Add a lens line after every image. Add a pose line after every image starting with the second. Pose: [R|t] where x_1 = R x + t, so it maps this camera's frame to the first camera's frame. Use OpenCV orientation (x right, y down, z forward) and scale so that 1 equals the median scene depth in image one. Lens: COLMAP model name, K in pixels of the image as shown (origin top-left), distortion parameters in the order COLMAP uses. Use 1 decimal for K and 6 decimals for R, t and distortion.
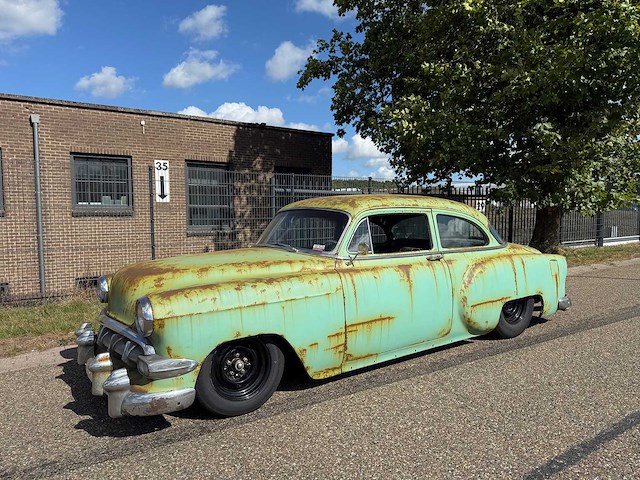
lens RADIAL K [[452.8, 0, 320.7], [0, 452.8, 243.7], [0, 0, 1]] dist [0.023307, -0.033375]
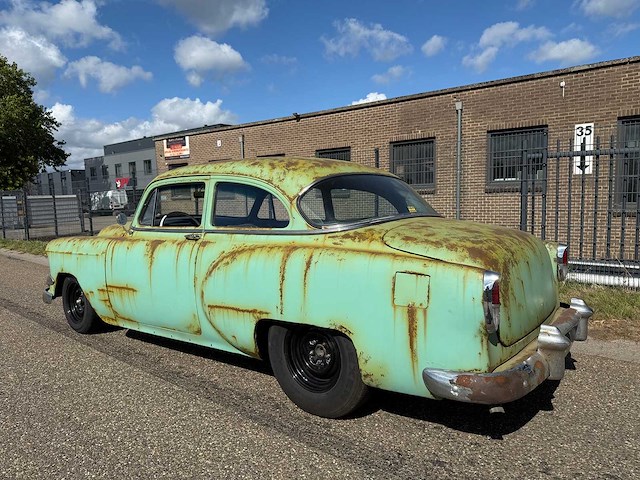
lens RADIAL K [[452.8, 0, 321.2], [0, 452.8, 248.6], [0, 0, 1]] dist [0.023307, -0.033375]
pose [[0.309051, 0.100565, -0.945714, 0.367602], [-0.044646, 0.994831, 0.091198, -0.010746], [0.949997, 0.014037, 0.311943, 0.327657]]
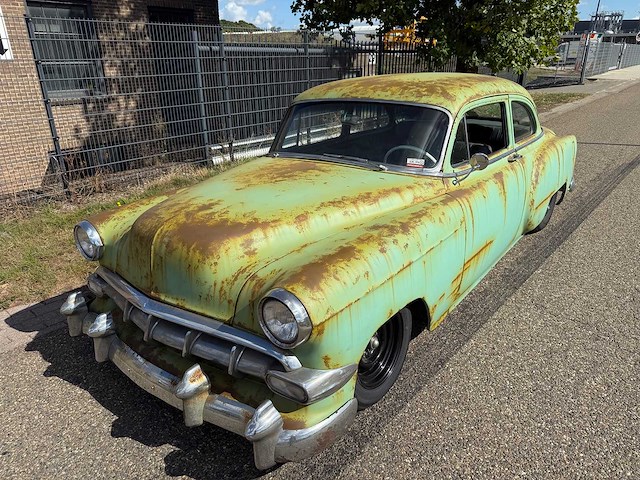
lens RADIAL K [[452.8, 0, 322.0], [0, 452.8, 244.3], [0, 0, 1]] dist [0.023307, -0.033375]
pose [[0.952254, -0.119780, 0.280829, -0.114326], [0.025750, 0.948058, 0.317052, -0.031685], [-0.304218, -0.294683, 0.905877, 0.100876]]
